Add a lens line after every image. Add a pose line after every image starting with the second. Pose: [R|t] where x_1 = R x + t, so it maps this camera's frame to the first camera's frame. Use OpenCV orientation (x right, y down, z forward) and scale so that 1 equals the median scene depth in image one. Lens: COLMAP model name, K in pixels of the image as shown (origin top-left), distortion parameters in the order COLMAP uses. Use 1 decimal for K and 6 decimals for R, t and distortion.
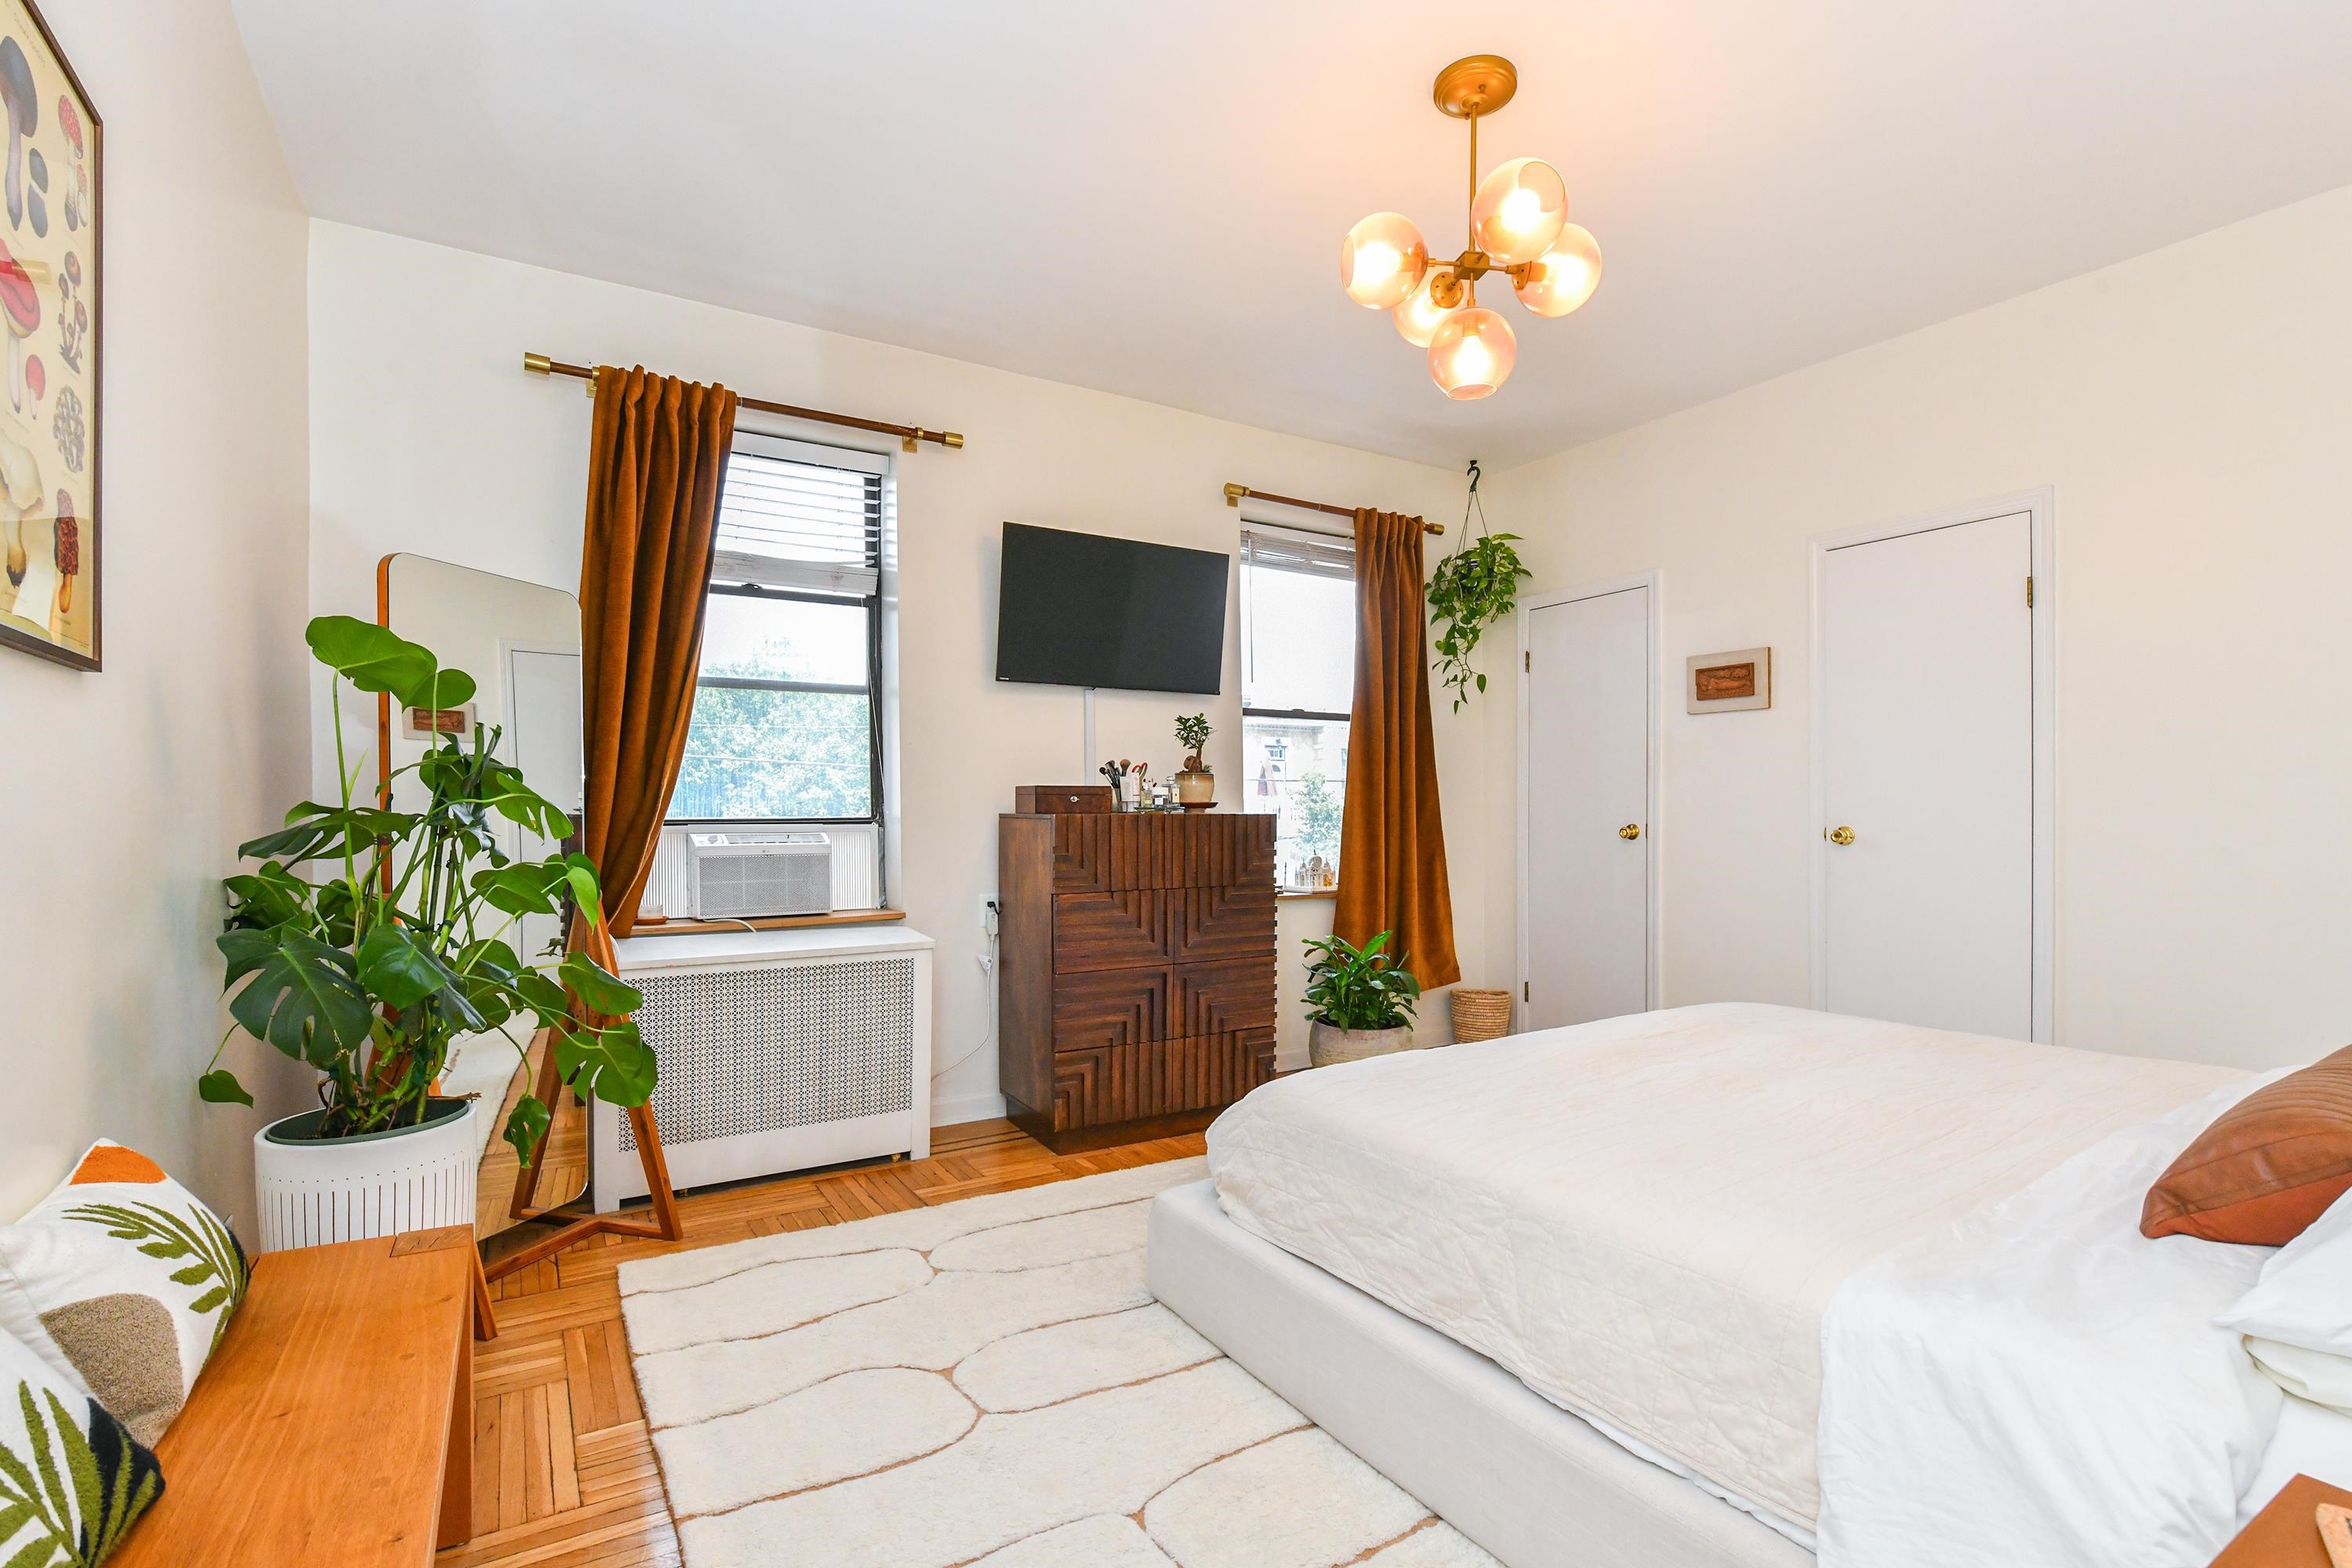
lens RADIAL K [[1067.7, 0, 1180.3], [0, 1067.7, 813.2], [0, 0, 1]] dist [0.001389, -0.000022]
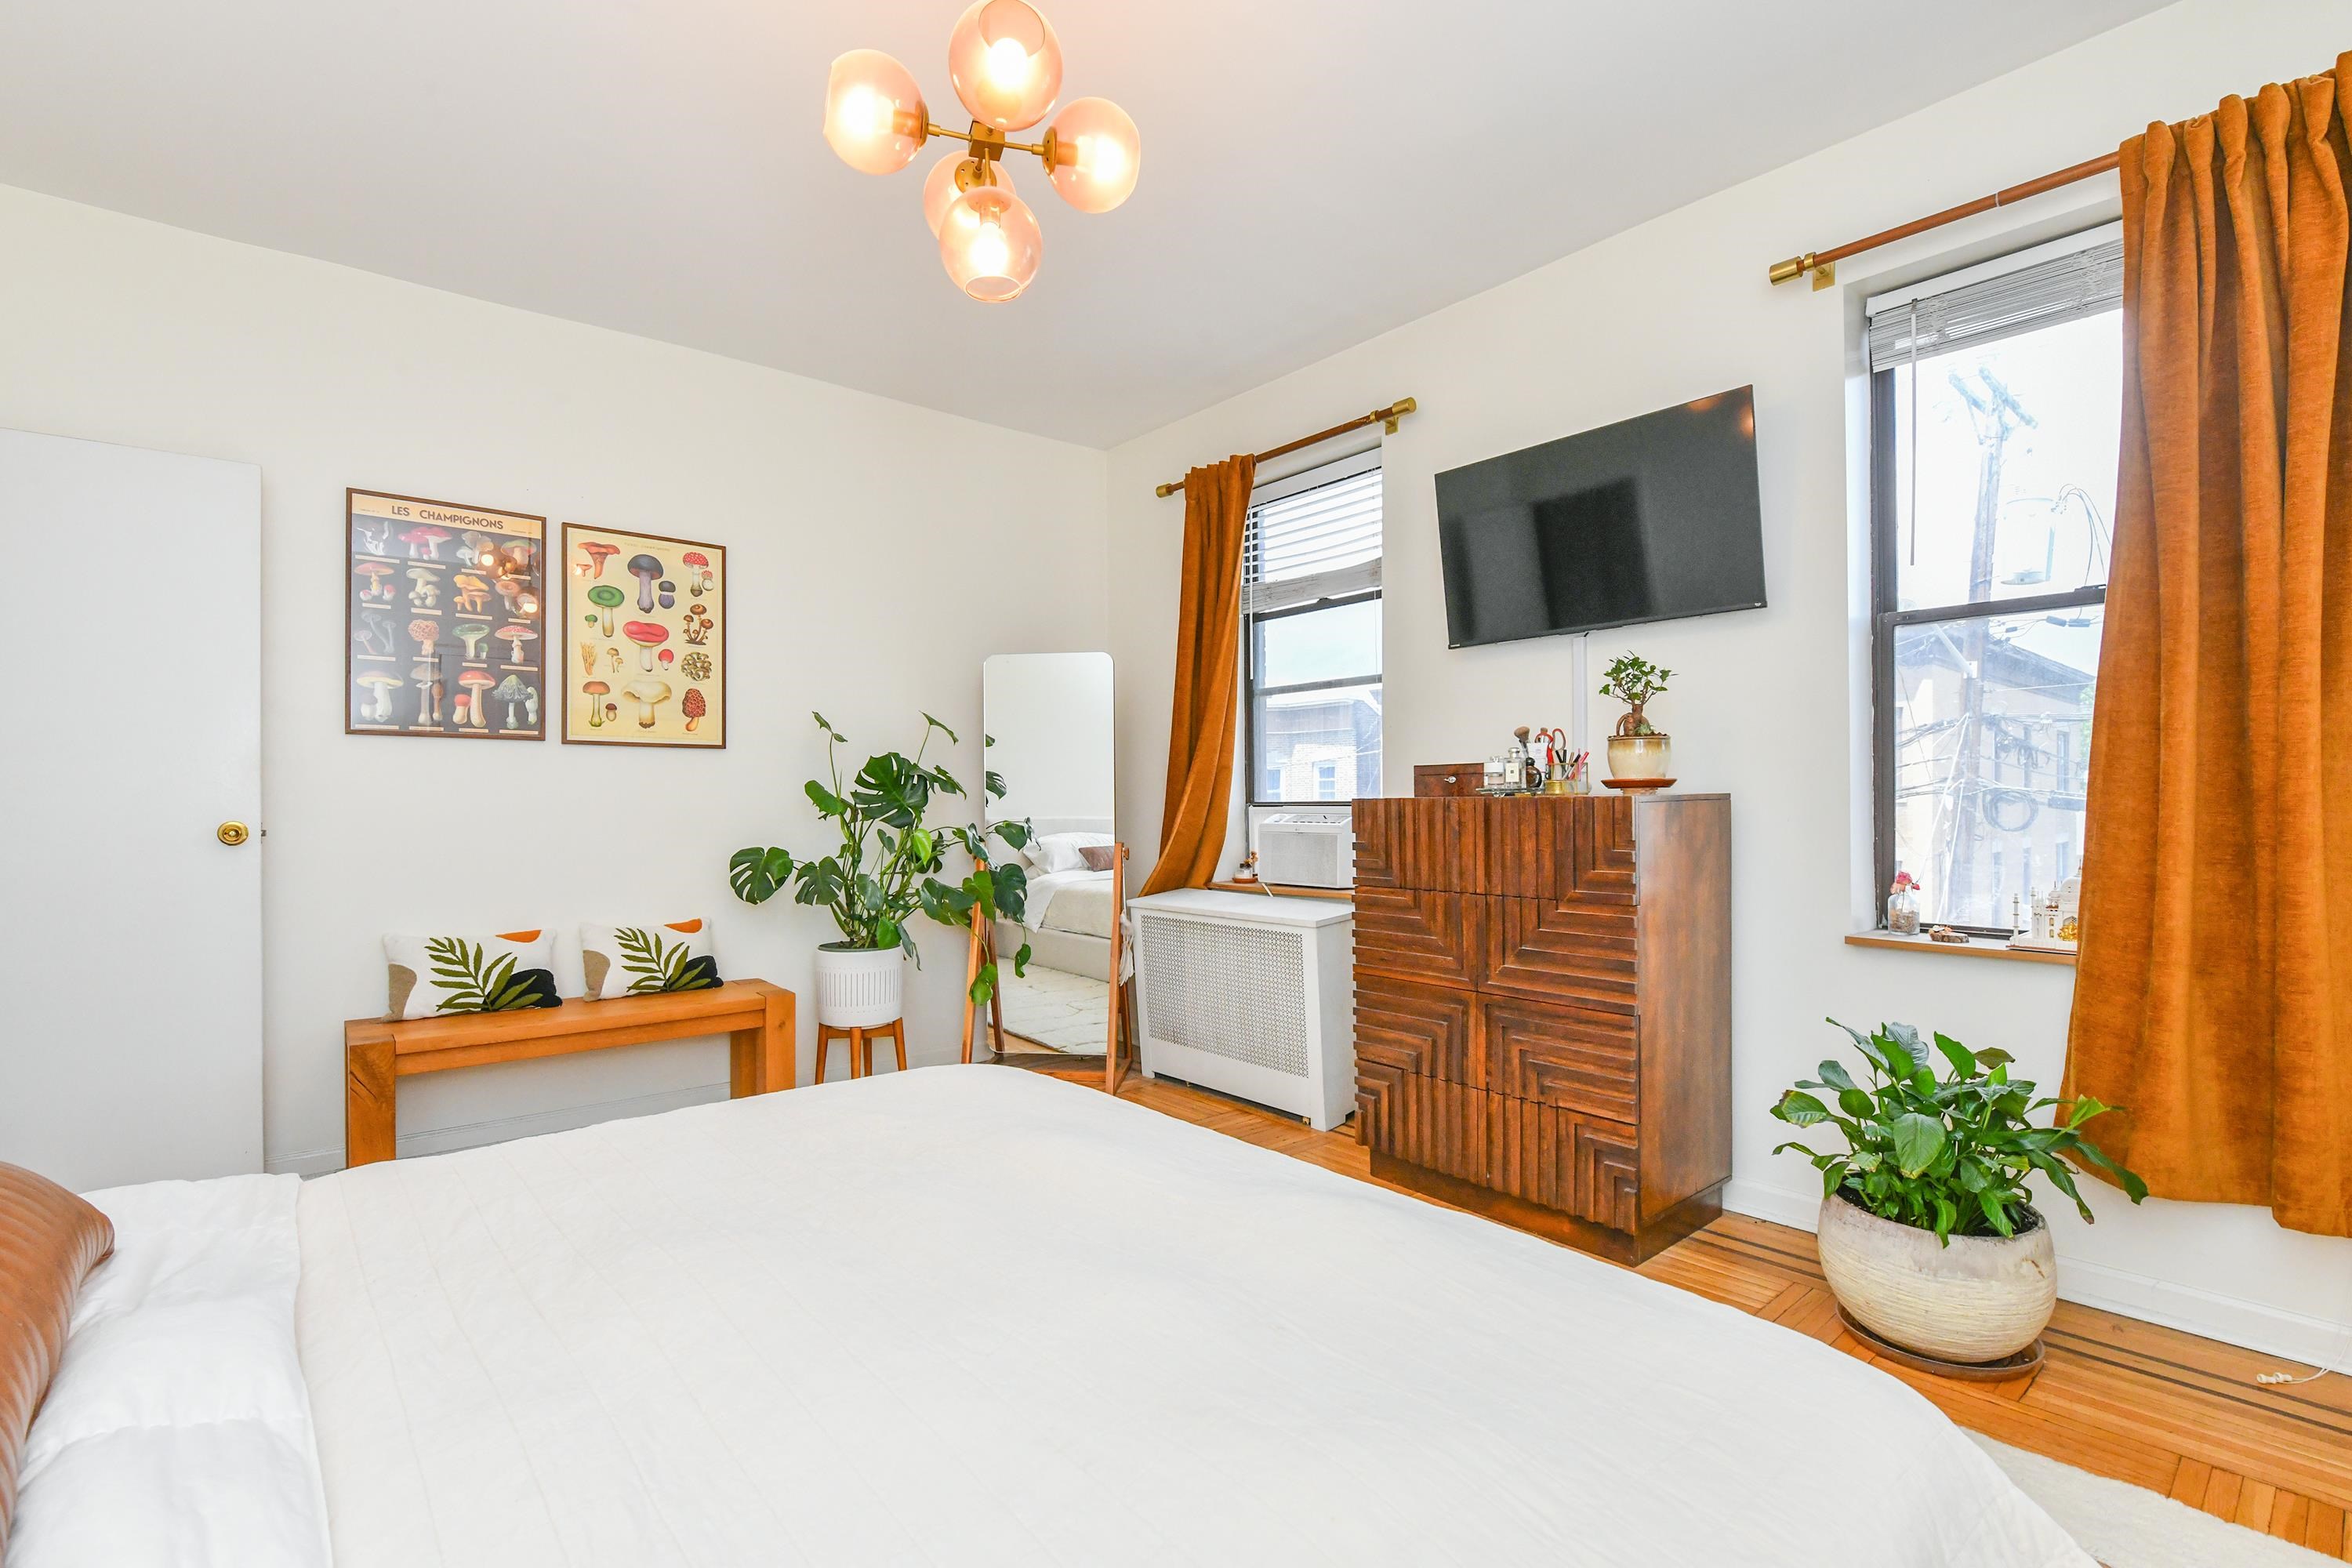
lens RADIAL K [[1061.3, 0, 1156.1], [0, 1061.3, 787.8], [0, 0, 1]] dist [-0.004277, -0.001445]
pose [[0.151743, -0.005891, -0.988402, 0.712307], [0.006760, 0.999965, -0.004922, -0.004283], [0.988397, -0.005935, 0.151777, 0.650120]]
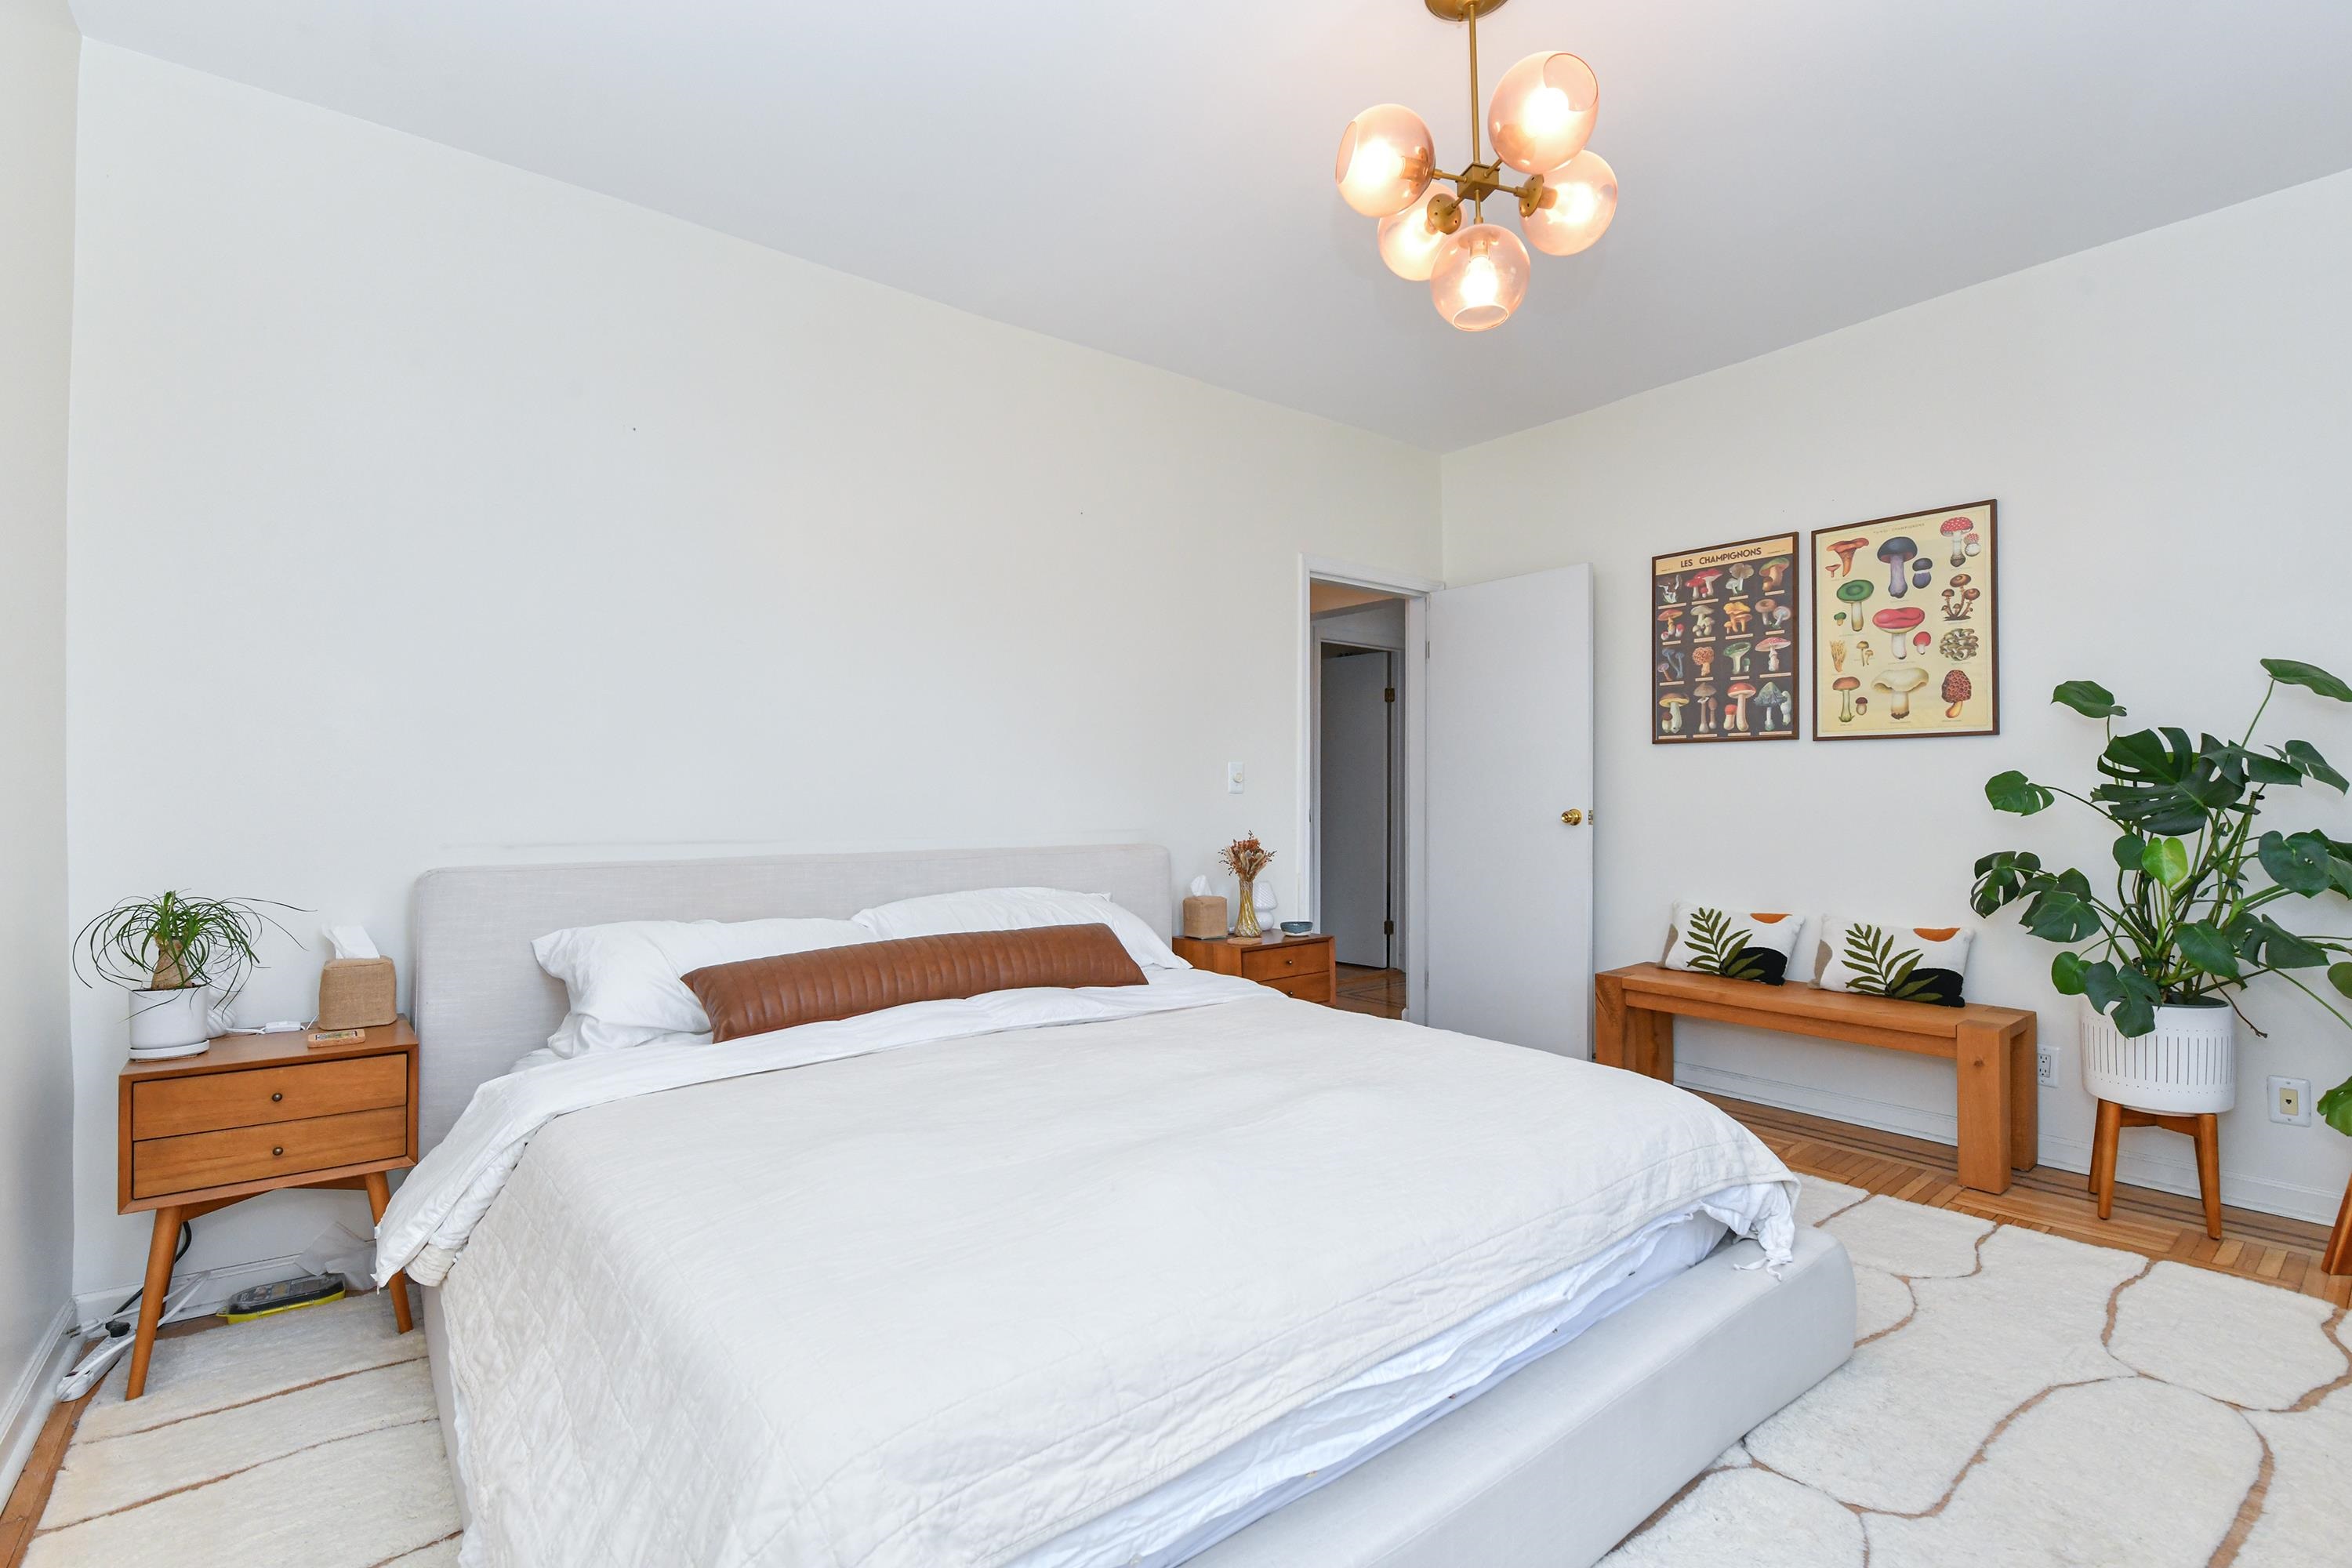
lens RADIAL K [[1077.8, 0, 1172.0], [0, 1077.8, 774.4], [0, 0, 1]] dist [-0.016881, -0.002082]
pose [[-0.993143, -0.001201, -0.116899, 0.409689], [0.002148, 0.999591, -0.028514, 0.006856], [0.116885, -0.028570, -0.992734, 1.202303]]
